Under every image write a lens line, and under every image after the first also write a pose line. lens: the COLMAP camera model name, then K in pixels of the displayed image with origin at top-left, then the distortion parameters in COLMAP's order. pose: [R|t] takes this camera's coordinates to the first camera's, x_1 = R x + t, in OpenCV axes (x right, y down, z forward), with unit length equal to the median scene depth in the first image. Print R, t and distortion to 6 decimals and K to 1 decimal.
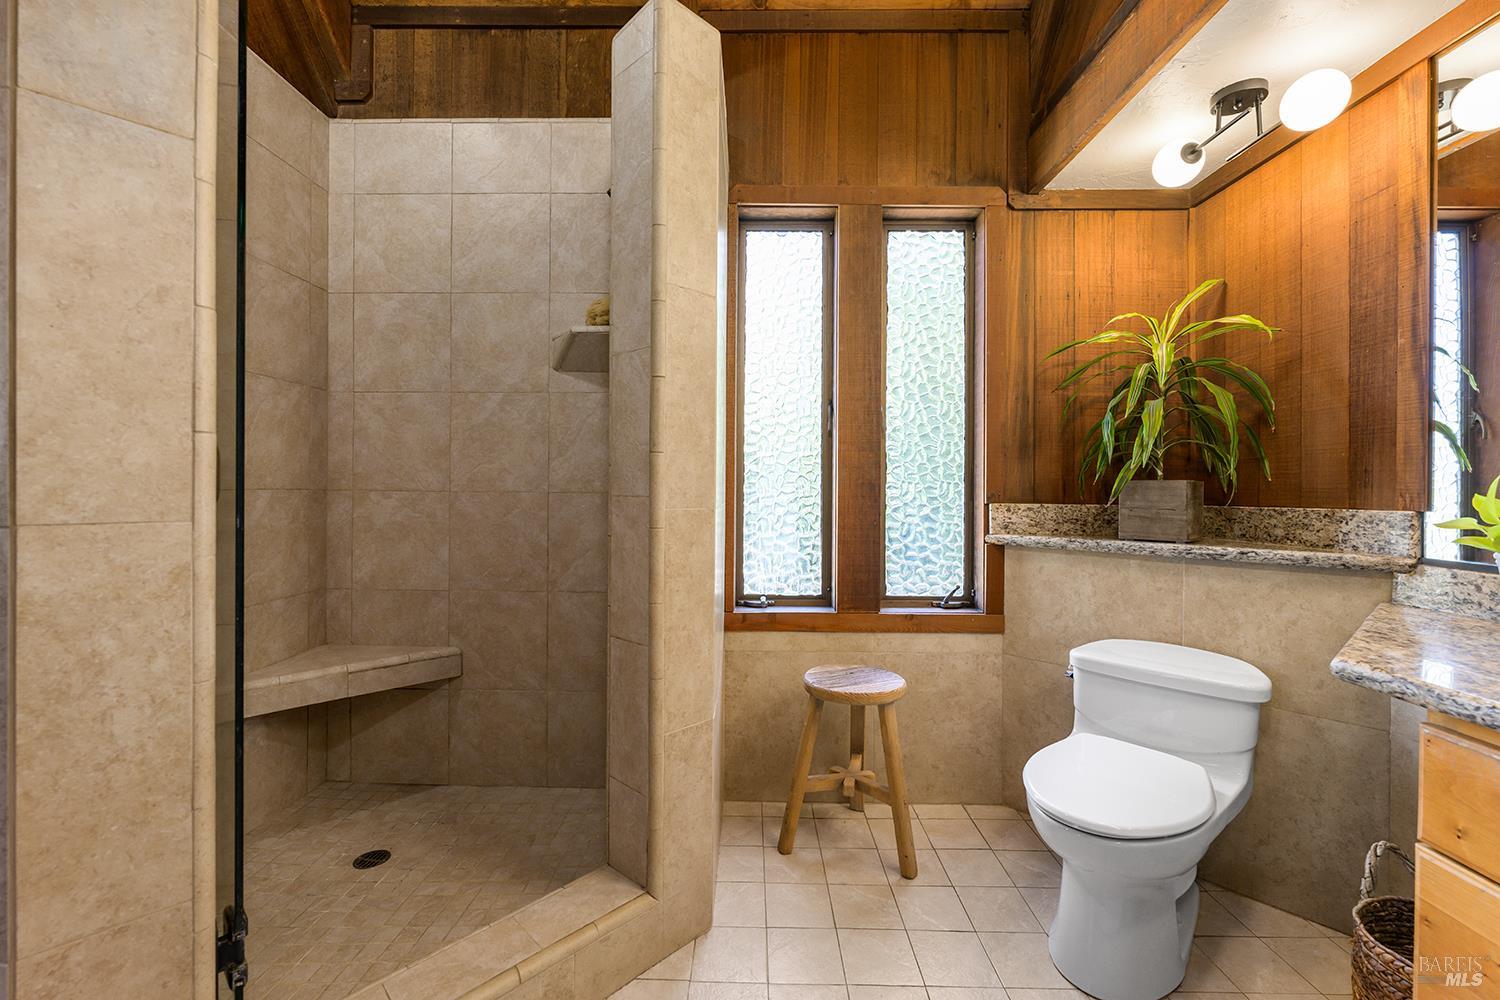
lens RADIAL K [[609.7, 0, 744.0], [0, 609.7, 494.1], [0, 0, 1]] dist [0.000803, 0.000067]
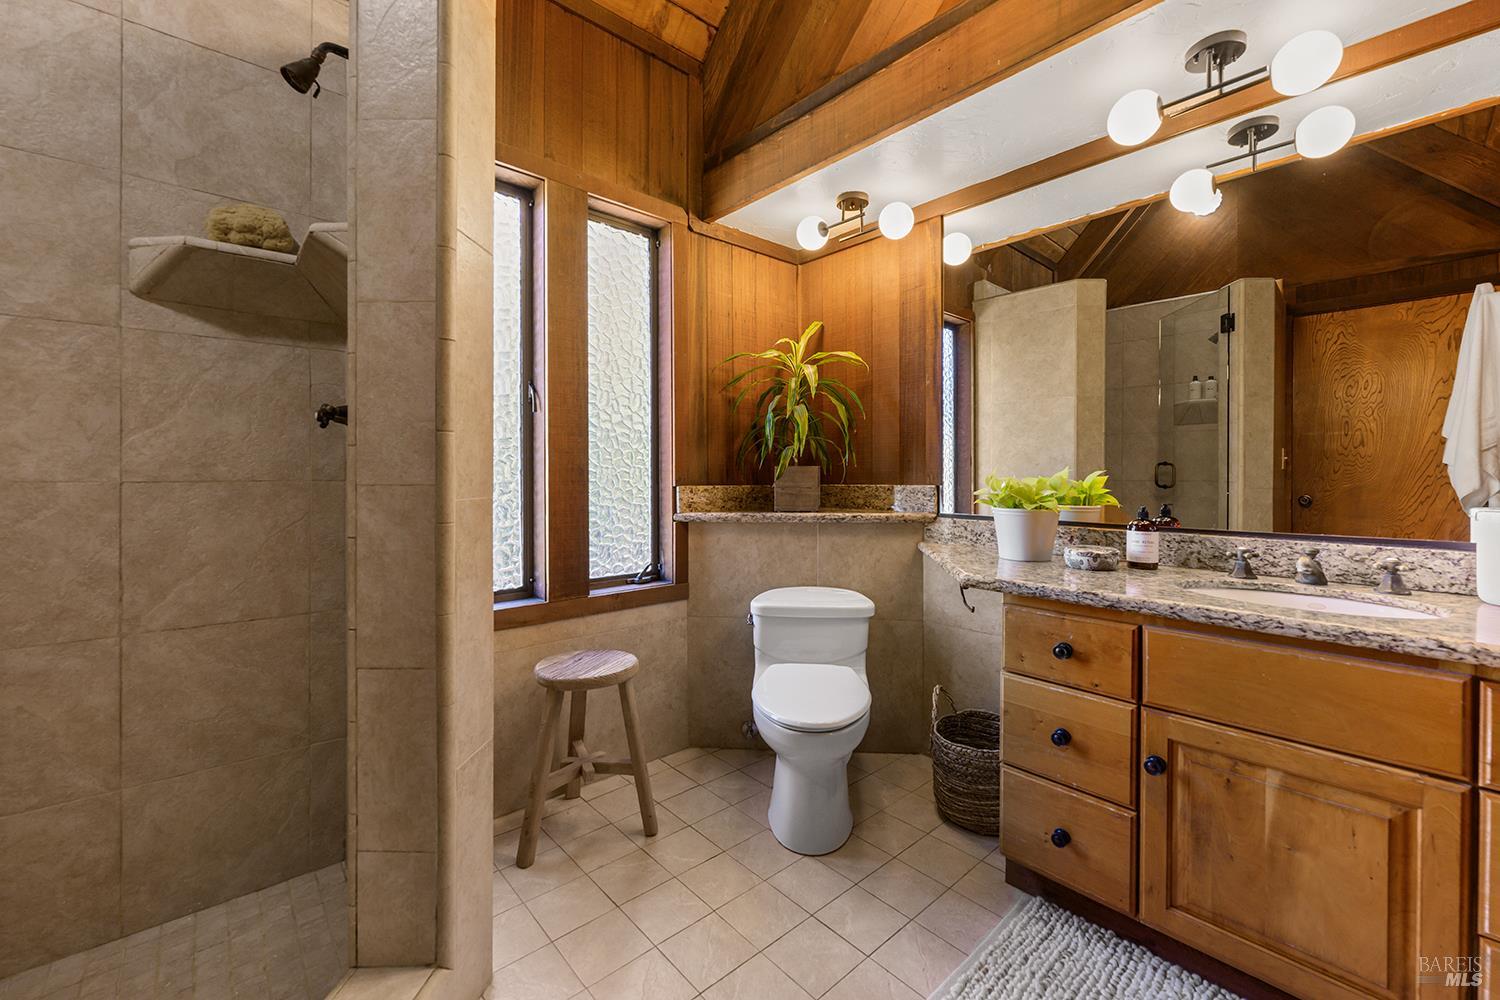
lens RADIAL K [[615.4, 0, 733.4], [0, 615.4, 481.8], [0, 0, 1]] dist [0.000440, -0.000068]
pose [[0.739700, -0.015005, 0.672770, -0.294793], [0.010822, 0.999887, 0.010402, -0.003227], [-0.672850, -0.000413, 0.739779, 0.085931]]
